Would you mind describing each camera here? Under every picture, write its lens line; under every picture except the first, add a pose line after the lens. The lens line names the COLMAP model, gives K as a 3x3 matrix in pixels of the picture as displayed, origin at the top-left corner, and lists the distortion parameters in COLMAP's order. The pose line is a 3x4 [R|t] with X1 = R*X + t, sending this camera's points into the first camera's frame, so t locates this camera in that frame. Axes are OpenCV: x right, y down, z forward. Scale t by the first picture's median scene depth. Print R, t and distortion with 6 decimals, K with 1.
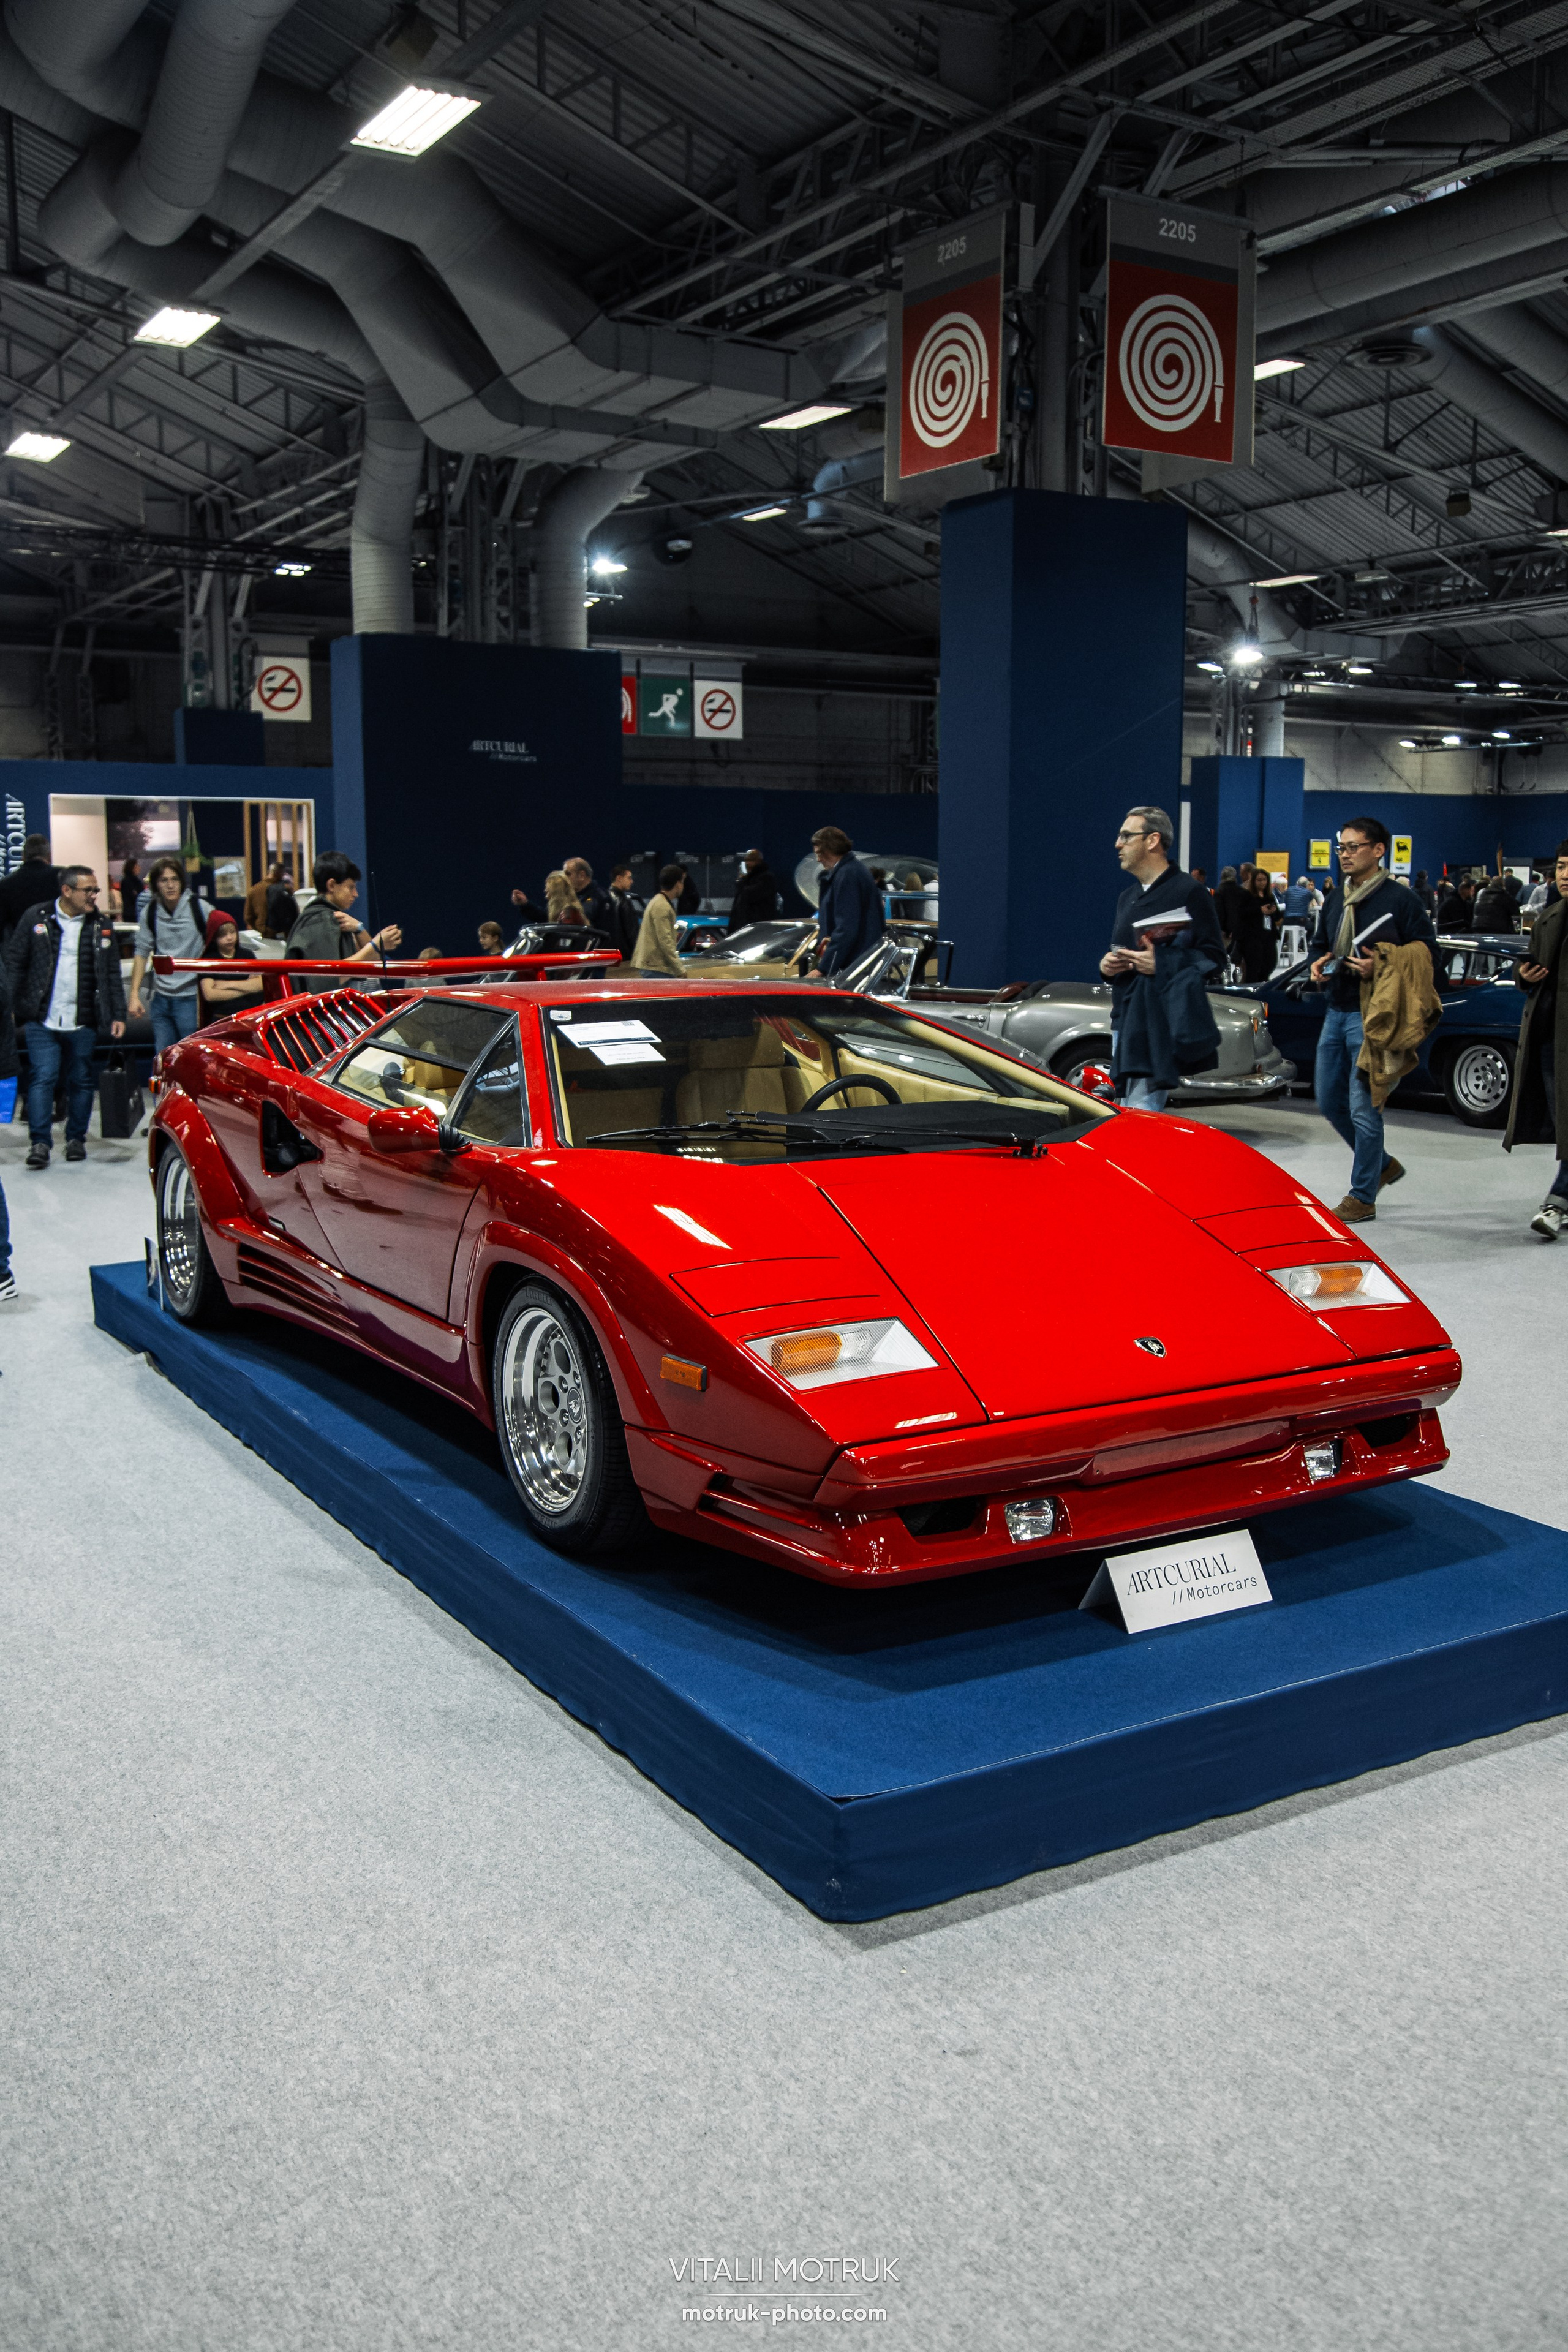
lens RADIAL K [[2096.1, 0, 784.0], [0, 2096.1, 1176.0], [0, 0, 1]] dist [0.005168, 0.003658]
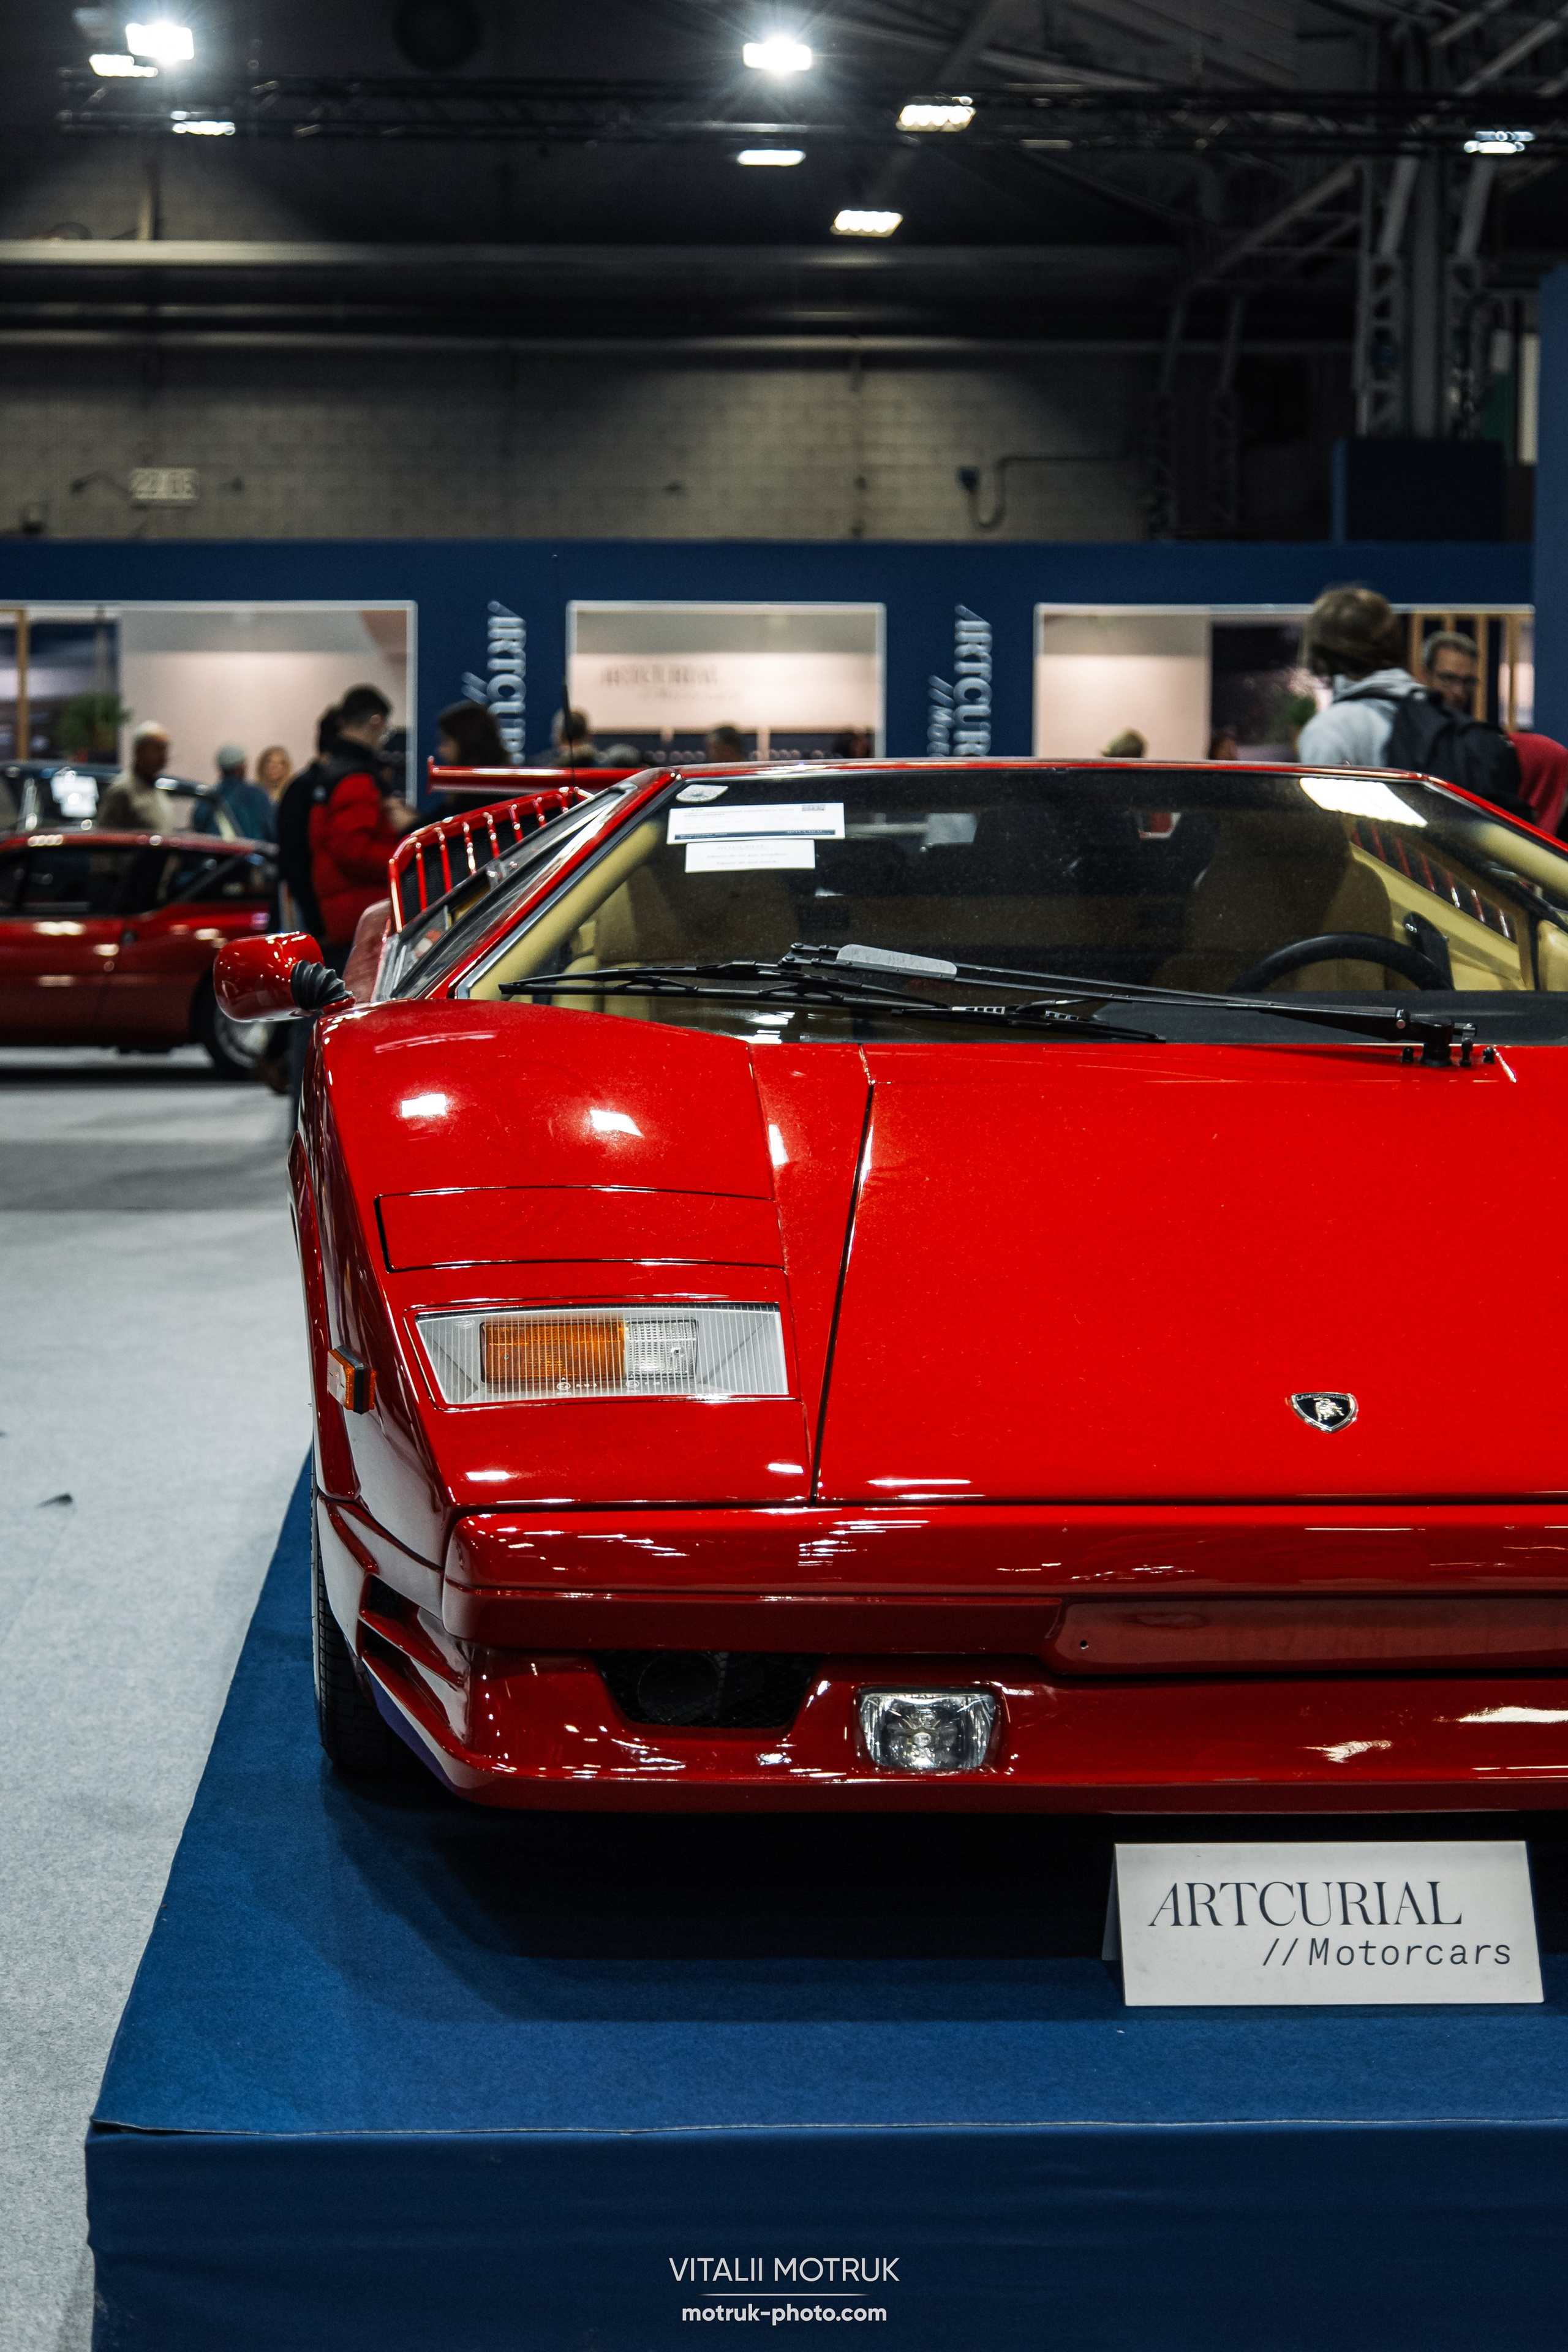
lens RADIAL K [[4431.5, 0, 784.0], [0, 4431.5, 1176.0], [0, 0, 1]] dist [0.007146, -0.148122]
pose [[0.876119, 0.034469, -0.480861, 0.114341], [-0.068519, 0.996218, -0.053431, 0.019300], [0.477200, 0.079760, 0.875168, 0.020682]]
